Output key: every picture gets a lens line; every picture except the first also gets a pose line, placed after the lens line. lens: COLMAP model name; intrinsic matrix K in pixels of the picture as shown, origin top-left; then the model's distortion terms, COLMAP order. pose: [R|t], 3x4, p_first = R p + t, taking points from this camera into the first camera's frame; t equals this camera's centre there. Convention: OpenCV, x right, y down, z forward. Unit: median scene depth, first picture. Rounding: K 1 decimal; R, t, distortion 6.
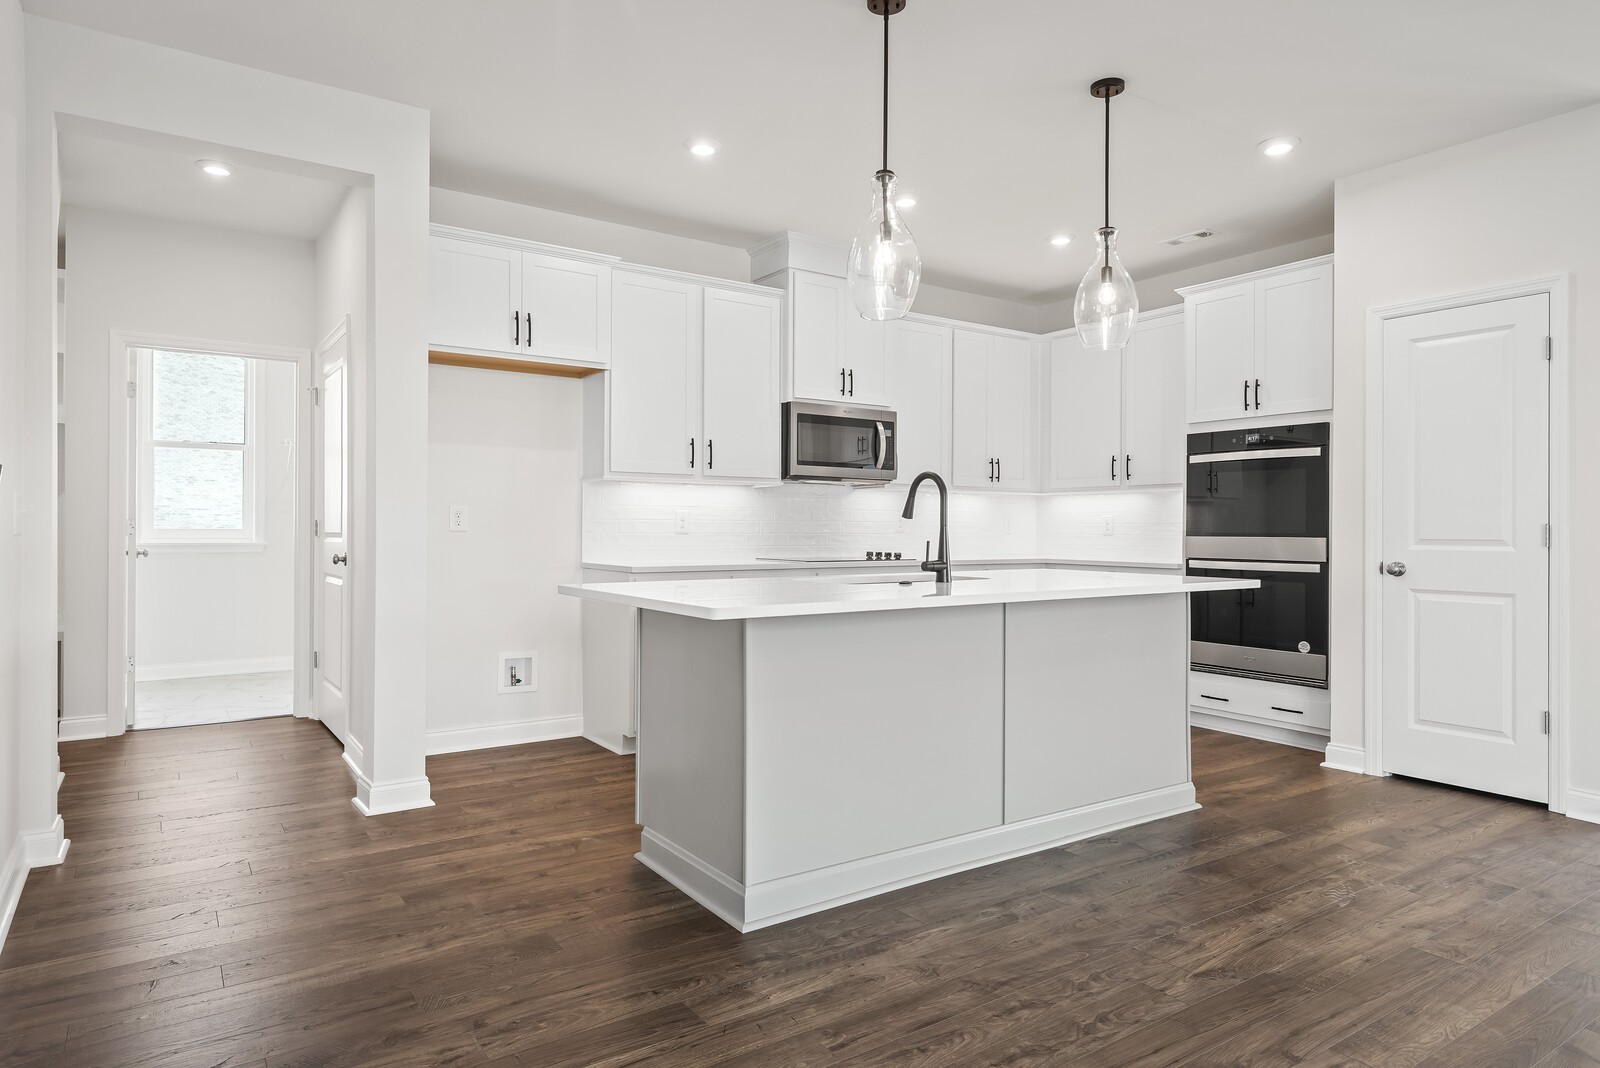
lens RADIAL K [[939.9, 0, 800.0], [0, 939.9, 534.0], [0, 0, 1]] dist [0.004783, 0.001071]
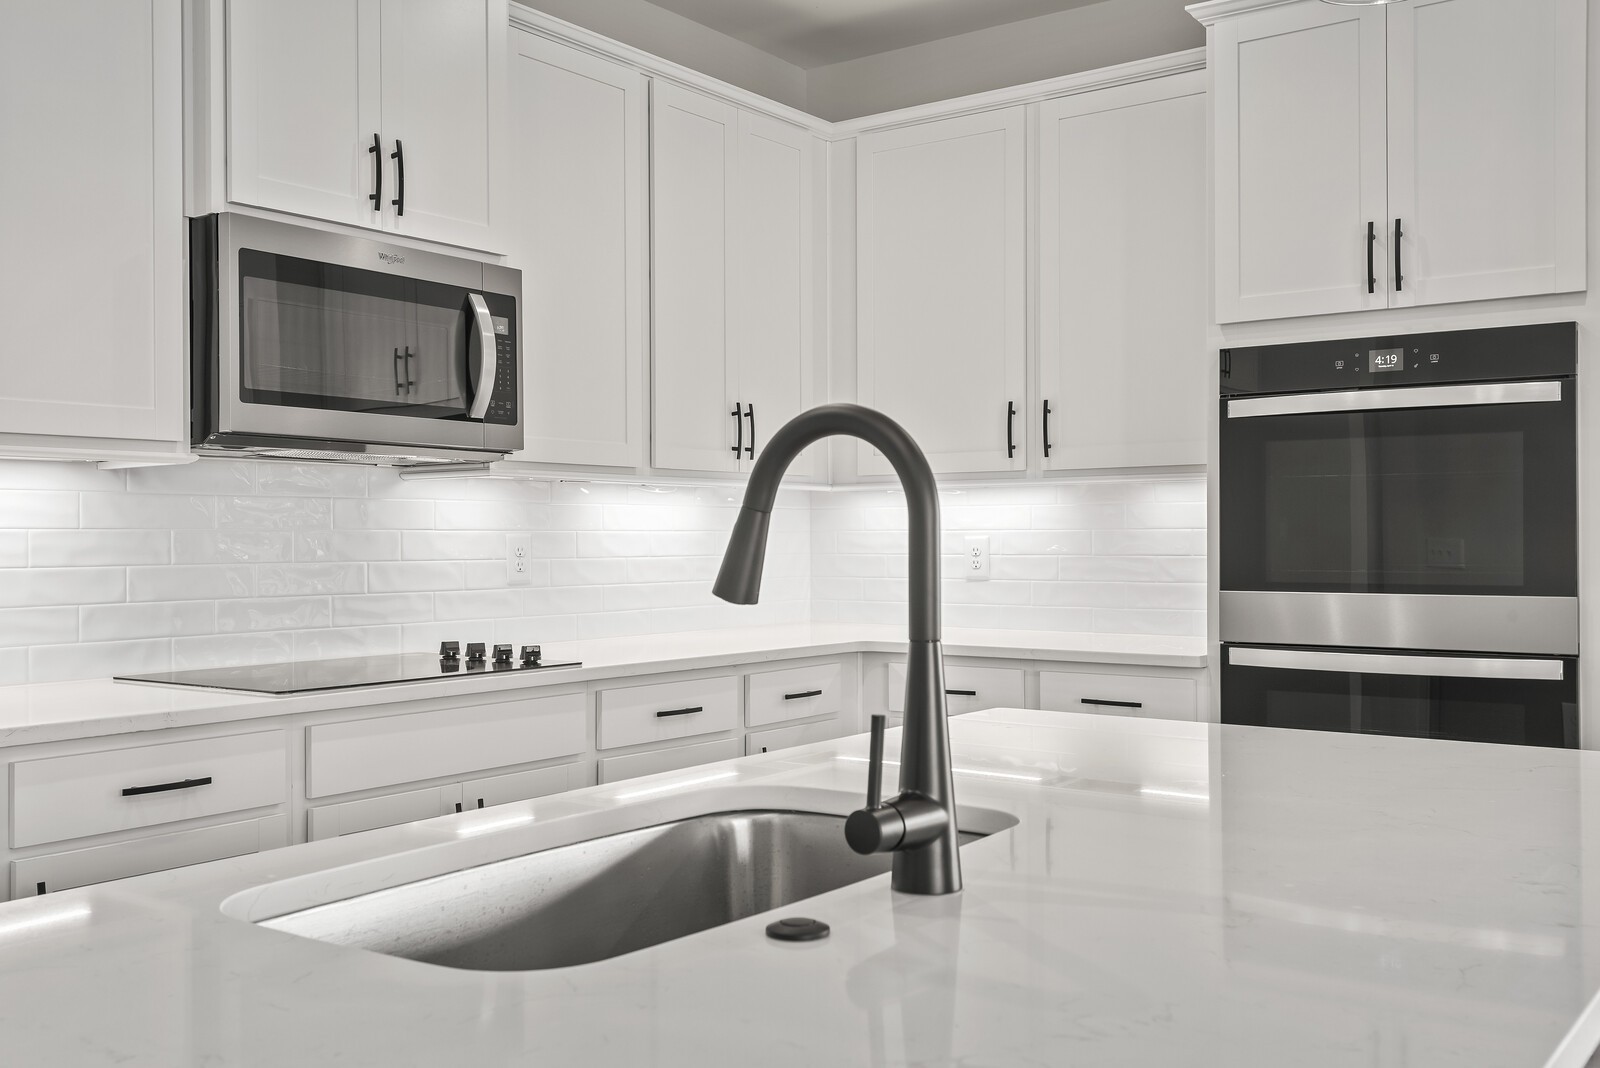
lens RADIAL K [[1546.4, 0, 800.0], [0, 1546.4, 534.0], [0, 0, 1]] dist [0.036012, 0.000139]
pose [[0.941838, -0.007789, 0.335977, -0.001694], [0.010741, 0.999918, -0.006928, -0.020270], [-0.335895, 0.010134, 0.941845, 0.408245]]
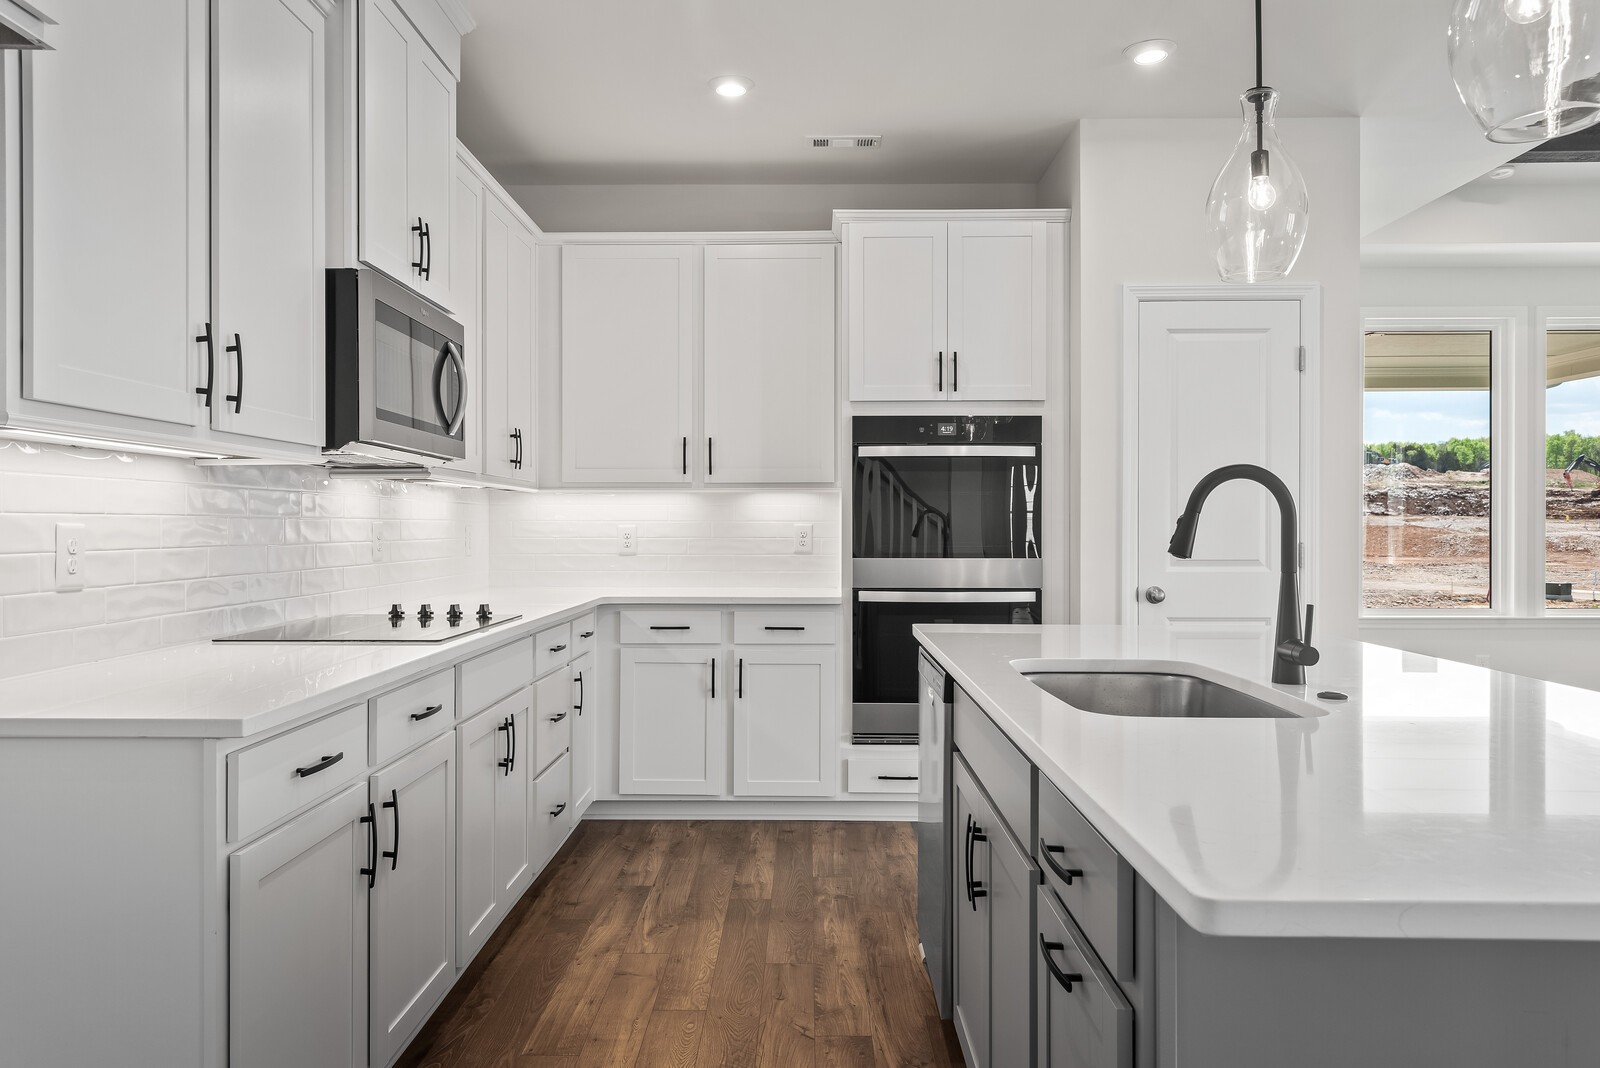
lens RADIAL K [[1132.5, 0, 801.7], [0, 1132.5, 526.0], [0, 0, 1]] dist [0.042614, 0.000192]
pose [[0.576736, -0.003744, 0.816922, -0.318892], [0.007234, 0.999974, -0.000524, -0.022003], [-0.816898, 0.006212, 0.576748, 0.535532]]
